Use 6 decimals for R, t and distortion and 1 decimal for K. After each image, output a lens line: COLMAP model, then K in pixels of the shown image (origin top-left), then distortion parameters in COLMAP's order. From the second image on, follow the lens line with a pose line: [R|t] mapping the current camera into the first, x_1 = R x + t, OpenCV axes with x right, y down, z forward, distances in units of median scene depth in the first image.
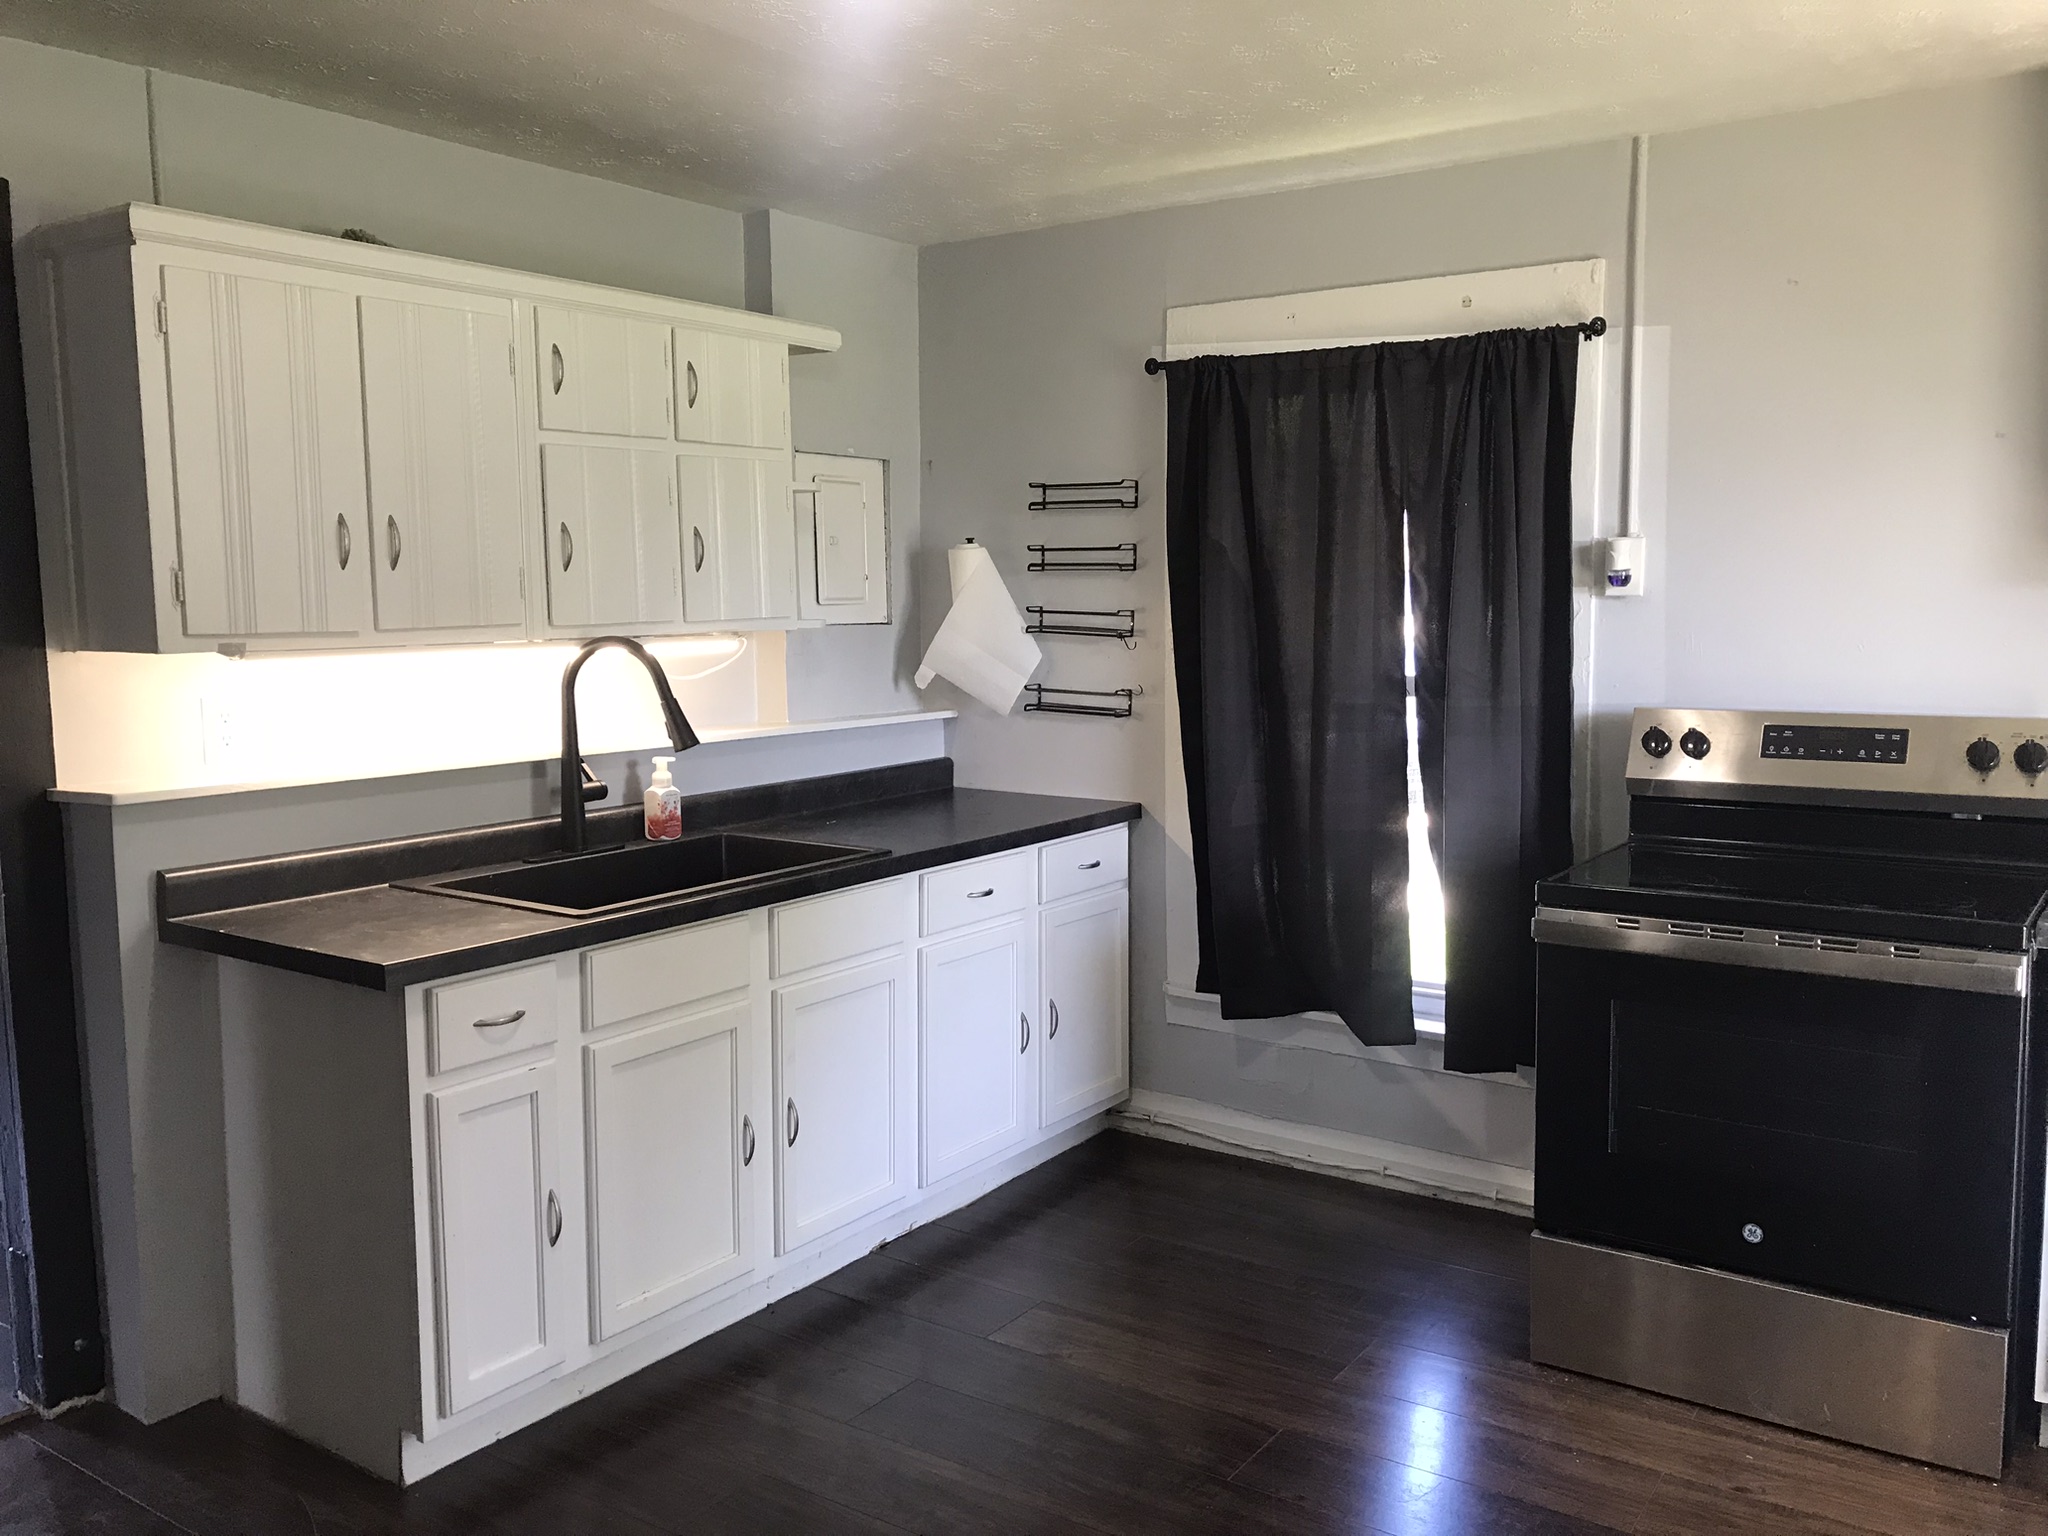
lens RADIAL K [[1670.2, 0, 1026.5], [0, 1670.2, 755.2], [0, 0, 1]] dist [0.044248, -0.050345]
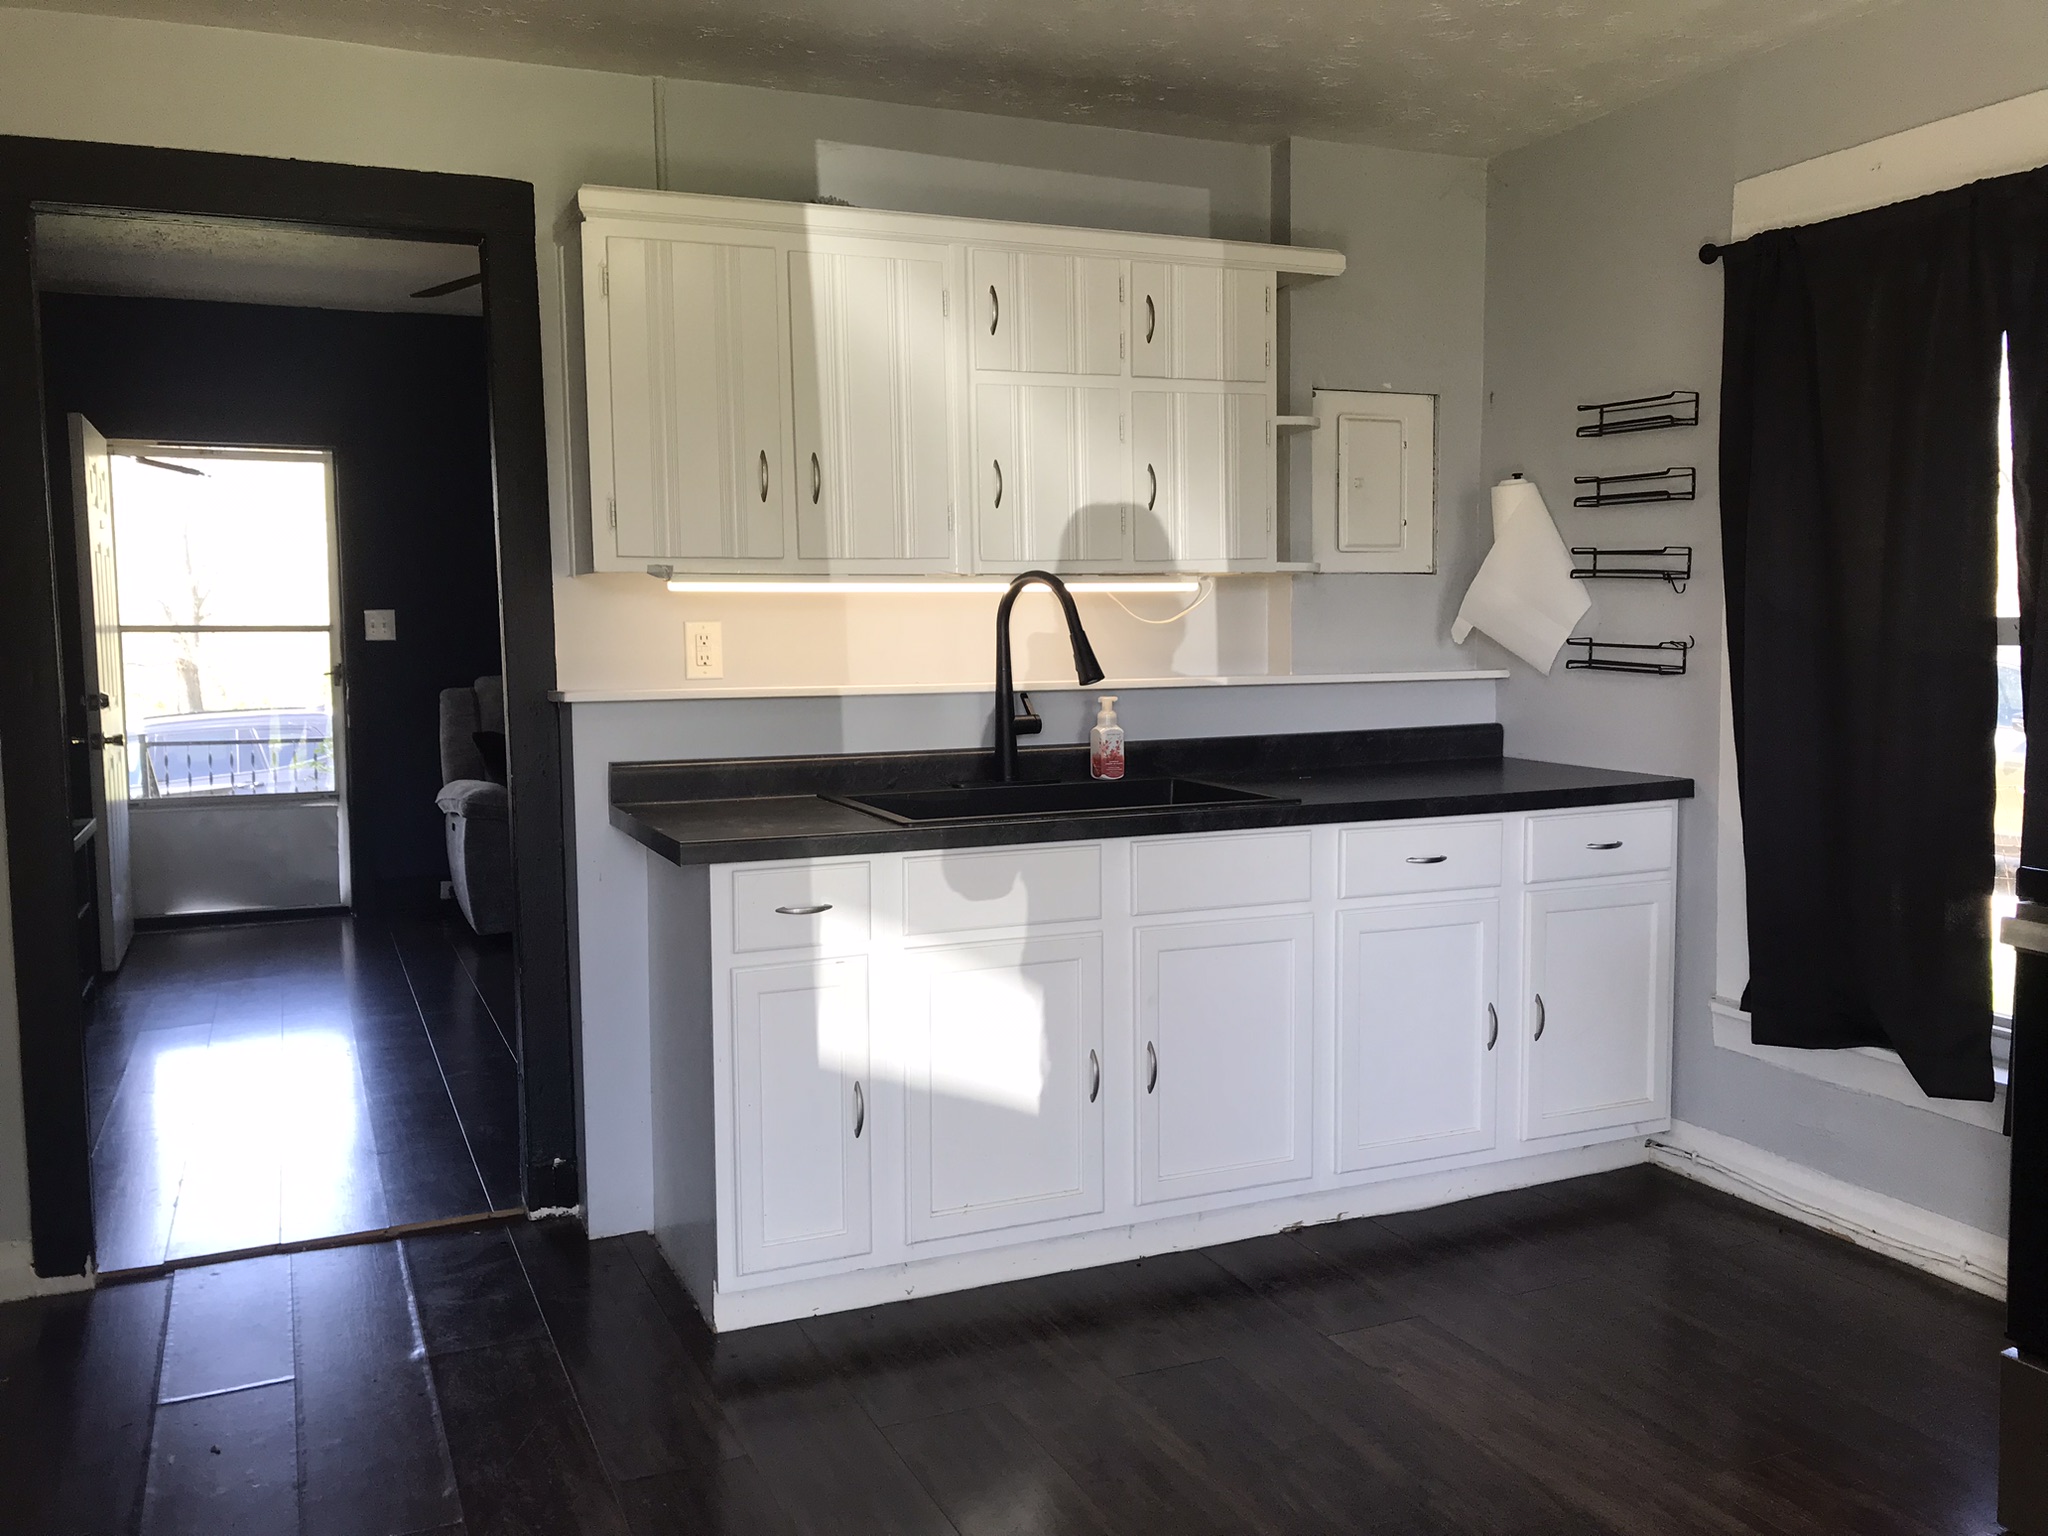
lens RADIAL K [[1670.2, 0, 1008.8], [0, 1670.2, 750.6], [0, 0, 1]] dist [0.044248, -0.050345]
pose [[0.853641, 0.040830, -0.519259, 0.249929], [-0.045883, 0.998942, 0.003119, 0.033103], [0.518837, 0.021163, 0.854611, 0.118653]]
